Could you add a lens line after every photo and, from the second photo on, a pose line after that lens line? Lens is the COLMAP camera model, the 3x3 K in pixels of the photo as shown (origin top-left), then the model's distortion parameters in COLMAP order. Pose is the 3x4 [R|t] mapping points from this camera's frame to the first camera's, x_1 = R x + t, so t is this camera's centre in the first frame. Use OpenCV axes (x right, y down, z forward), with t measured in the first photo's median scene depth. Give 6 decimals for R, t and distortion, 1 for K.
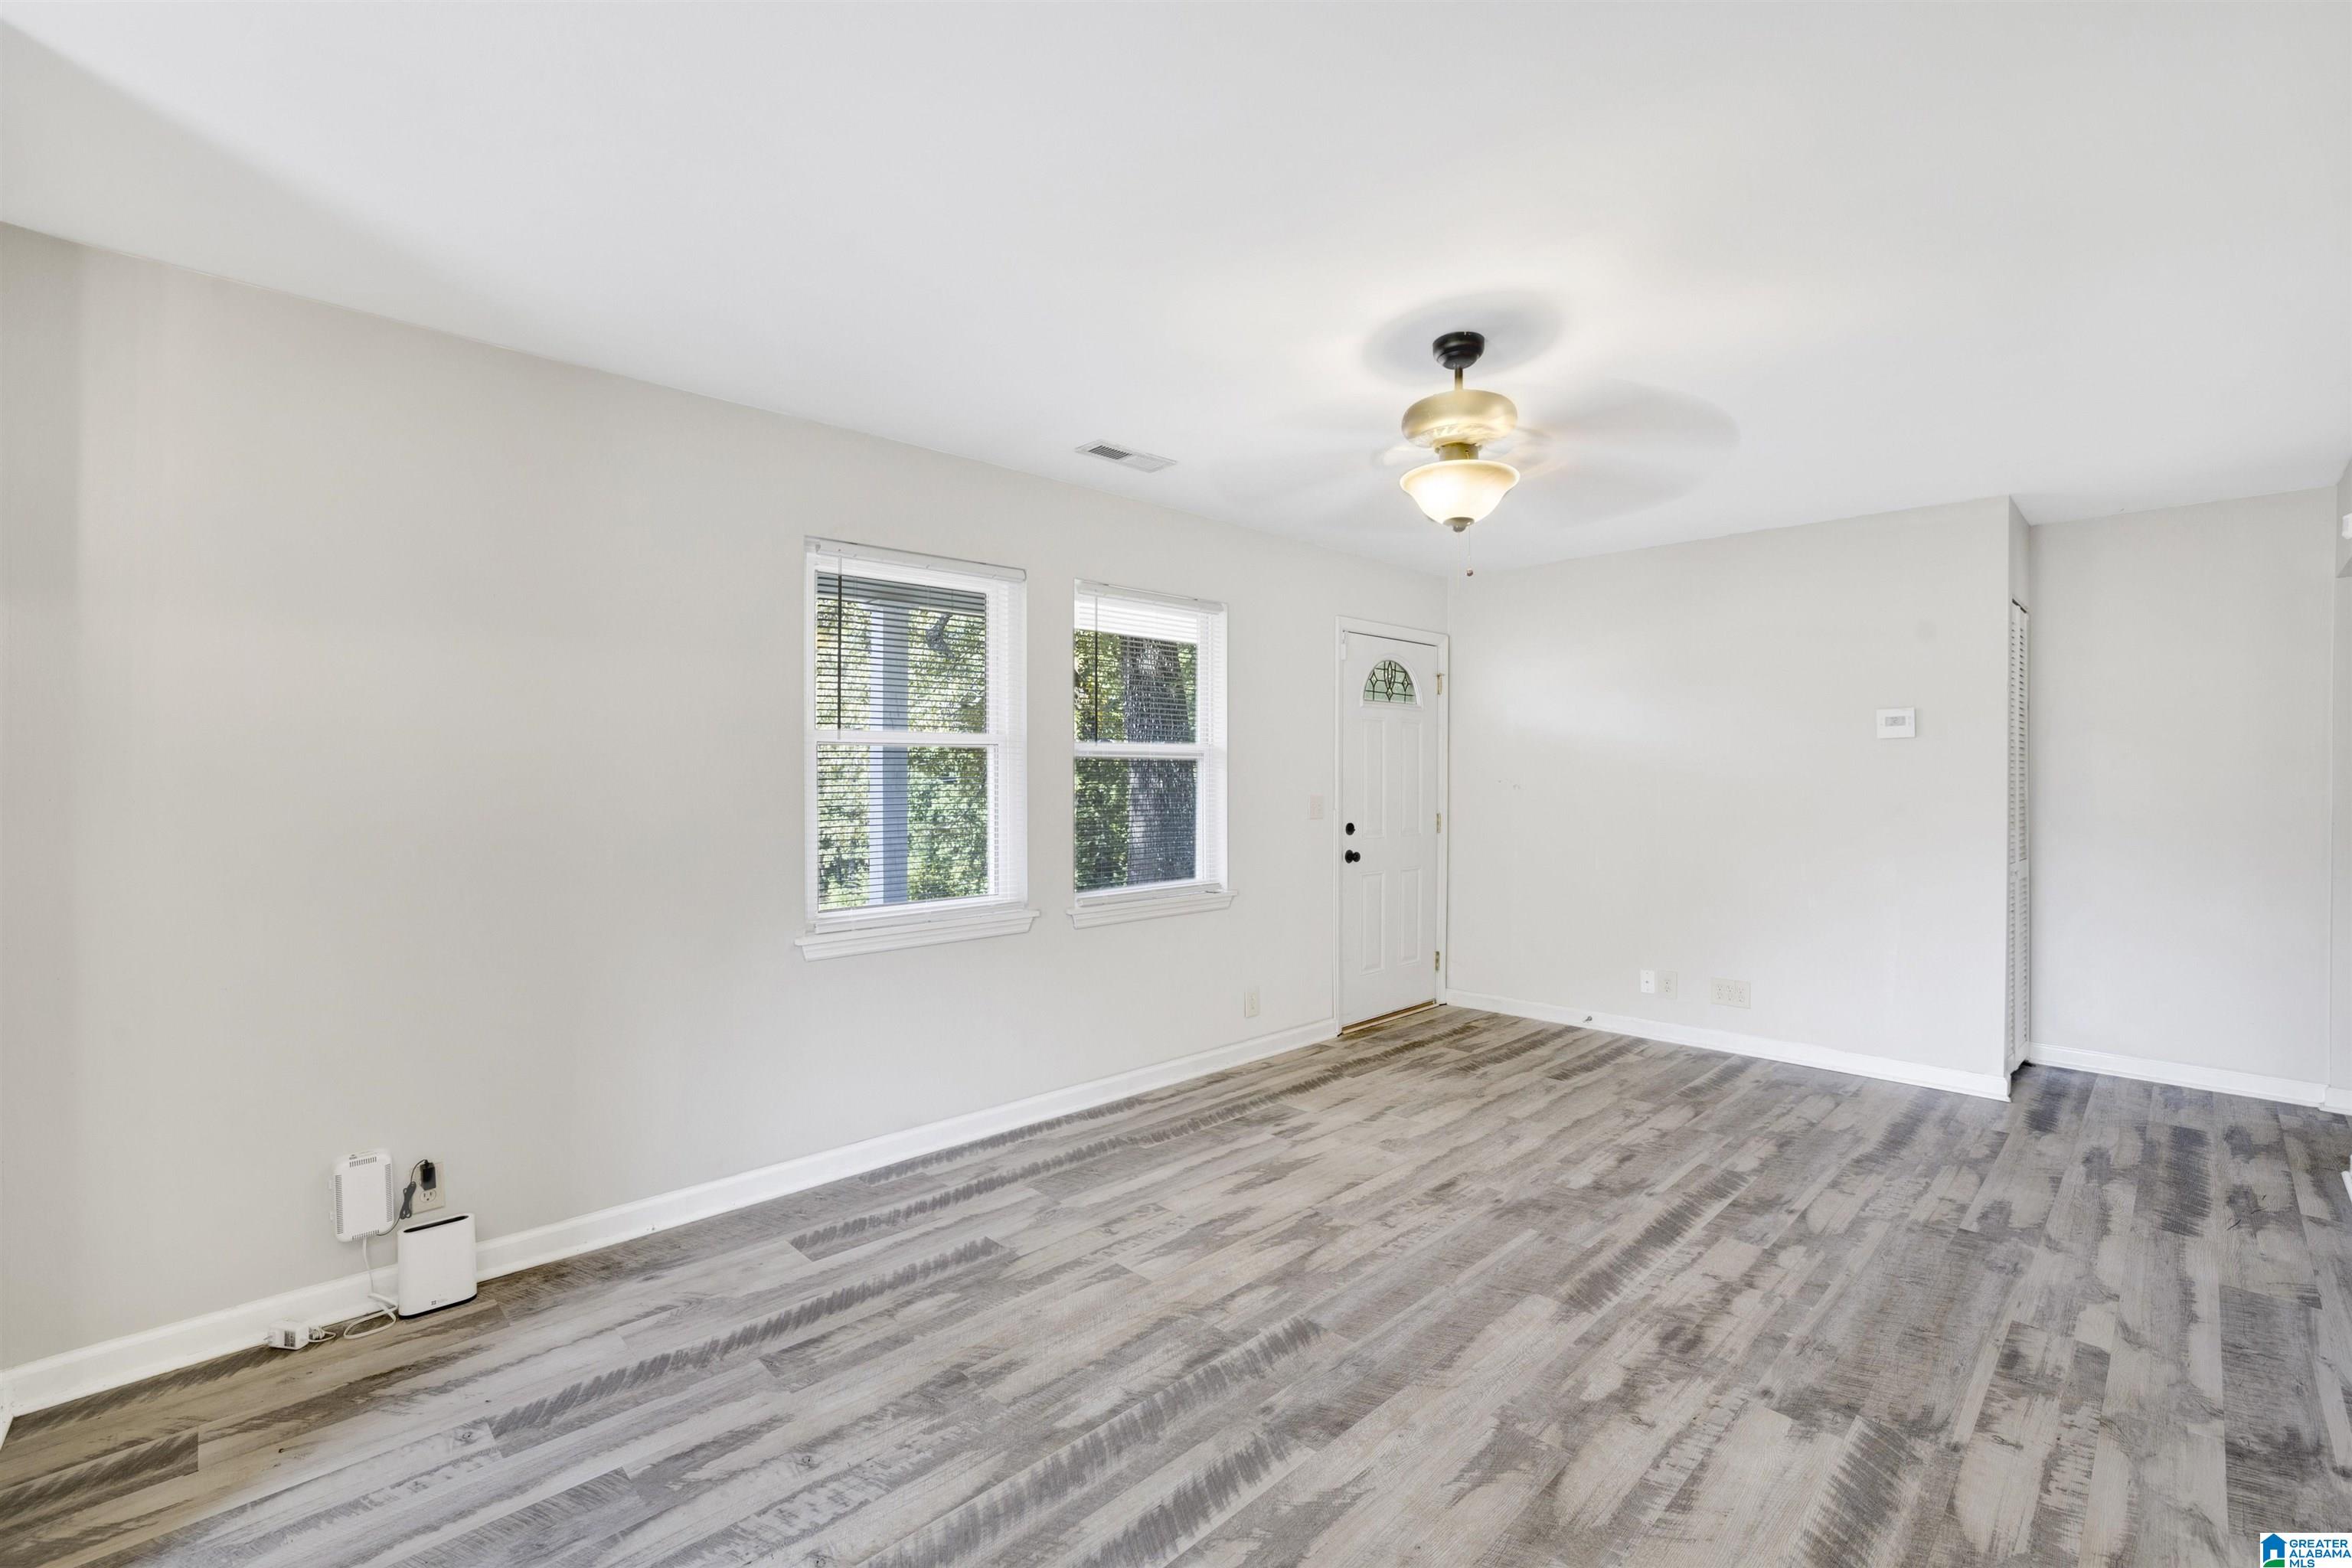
lens RADIAL K [[1030.6, 0, 1178.0], [0, 1030.6, 775.5], [0, 0, 1]] dist [-0.008941, 0.001390]
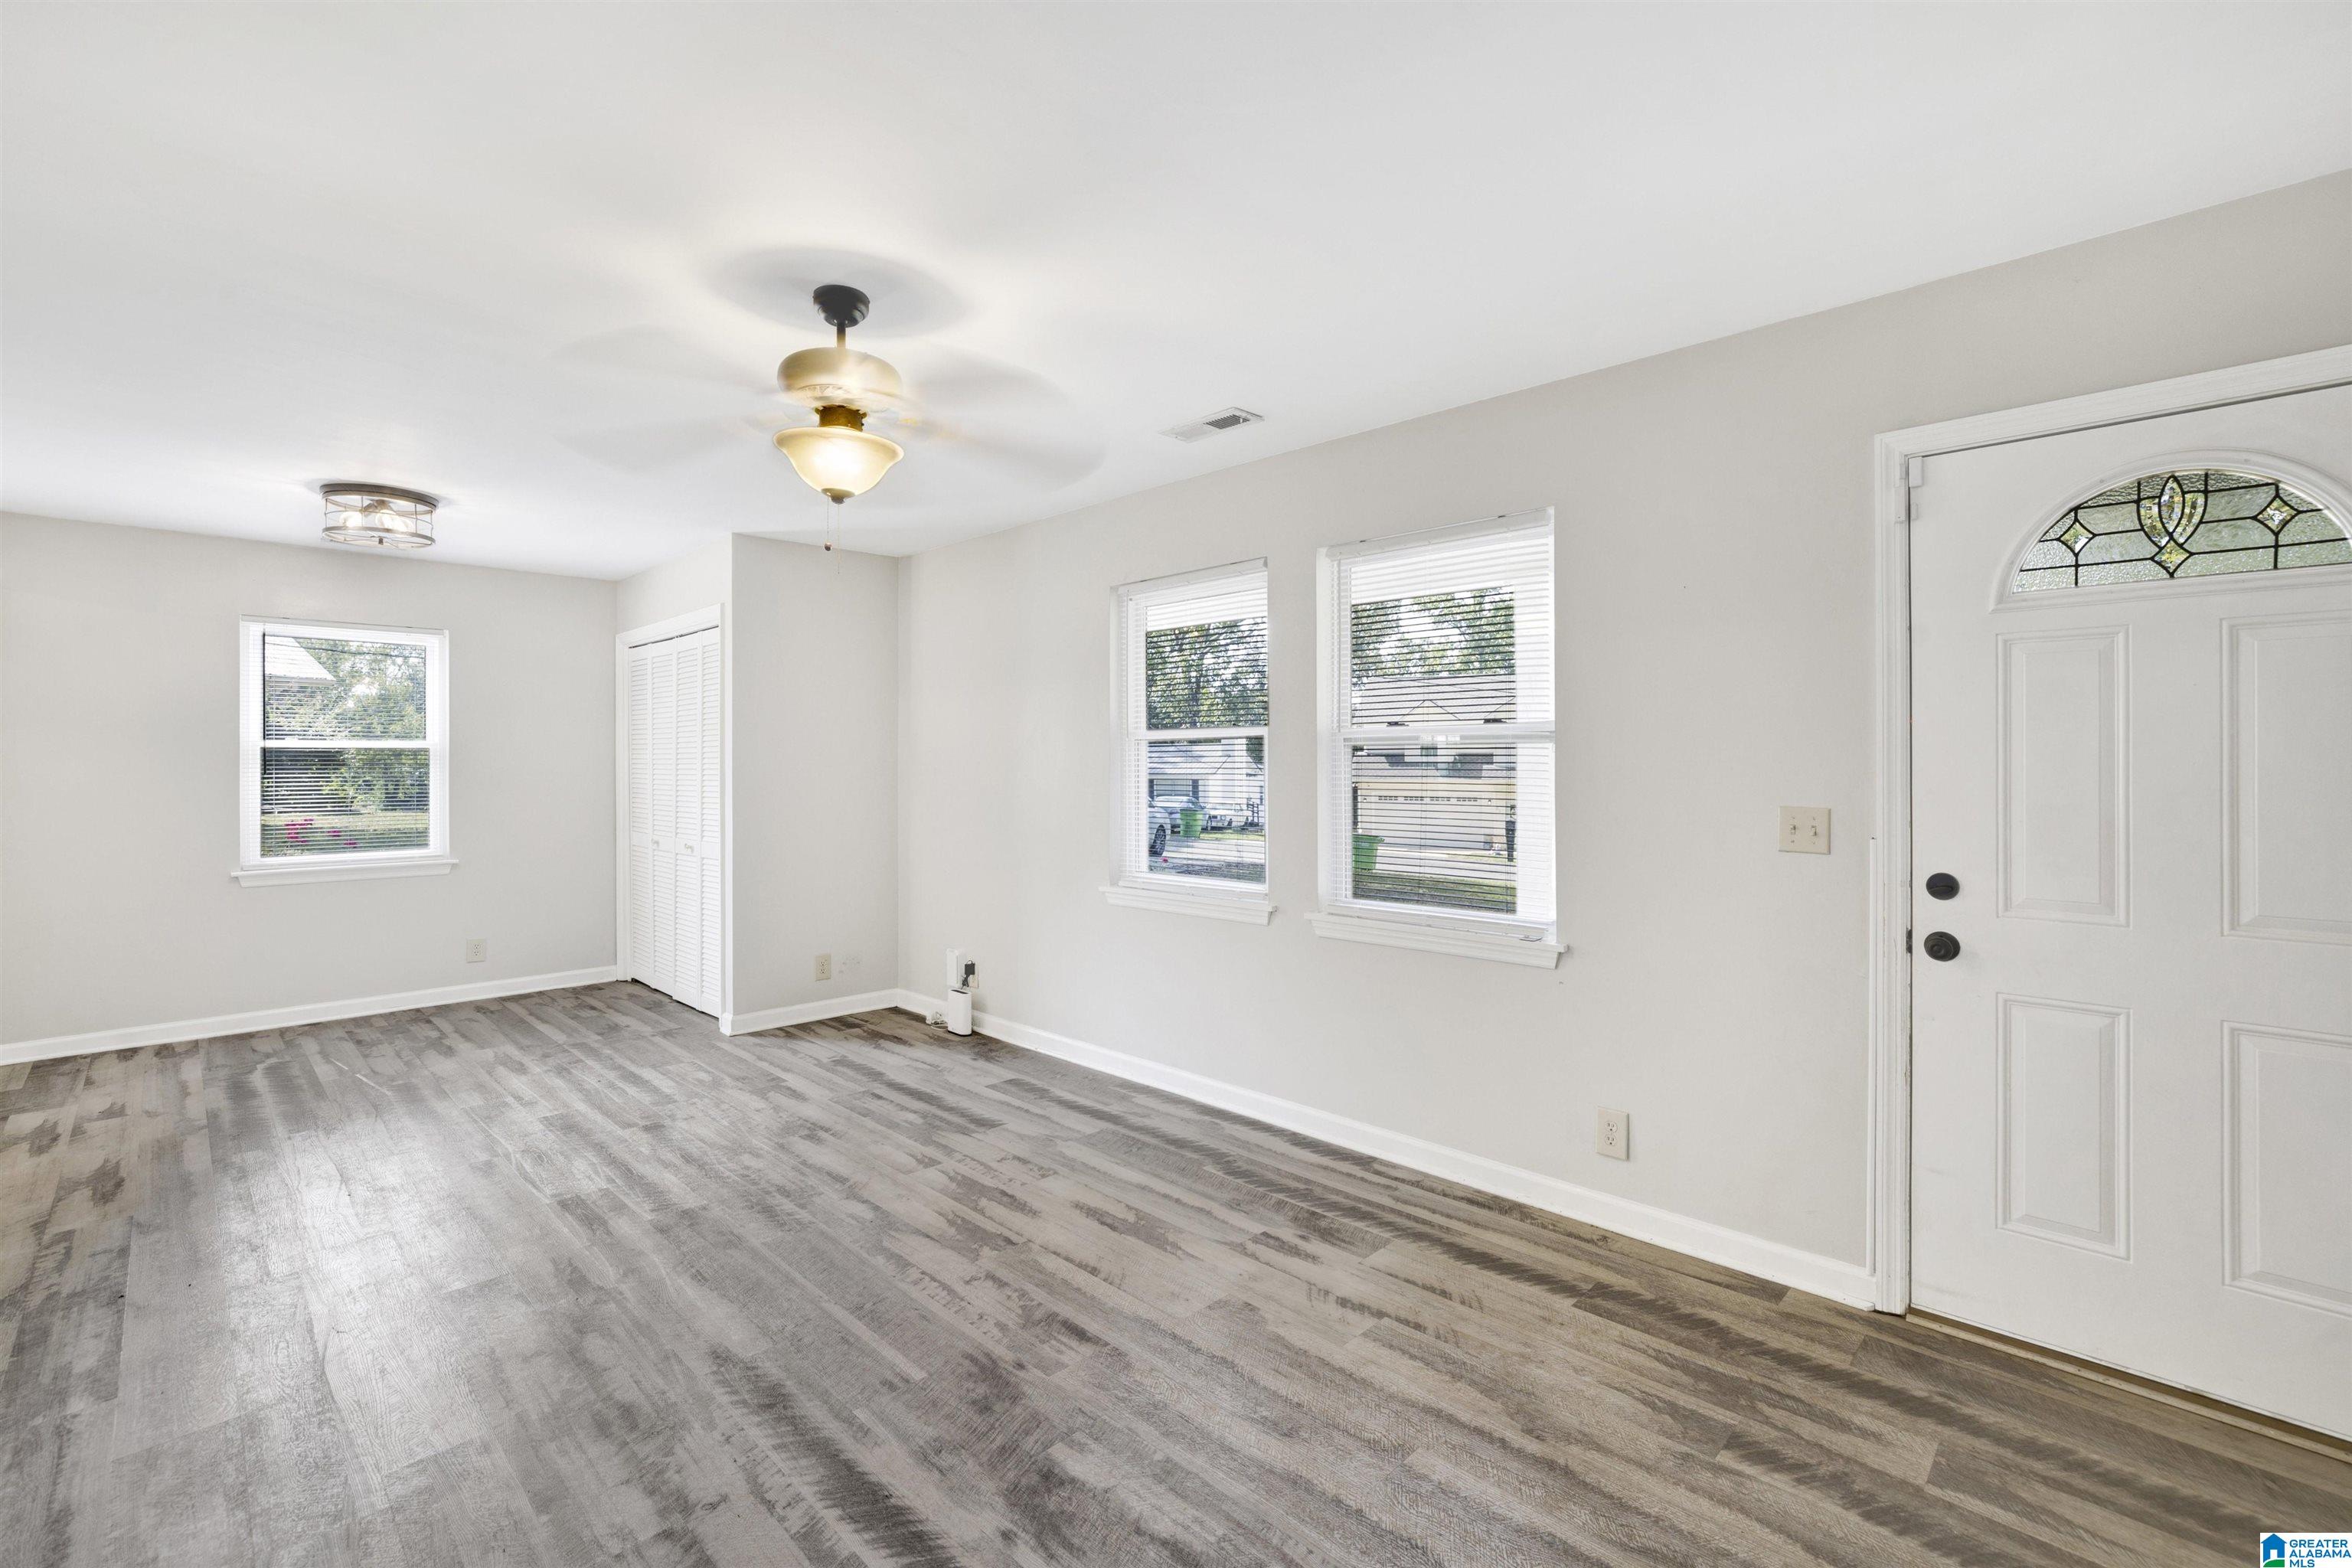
lens RADIAL K [[1030.6, 0, 1222.2], [0, 1030.6, 837.5], [0, 0, 1]] dist [-0.008941, 0.001390]
pose [[0.014144, 0.057041, -0.998272, 0.893446], [0.007020, 0.998341, 0.057144, 0.005388], [0.999875, -0.007816, 0.013720, 1.005578]]
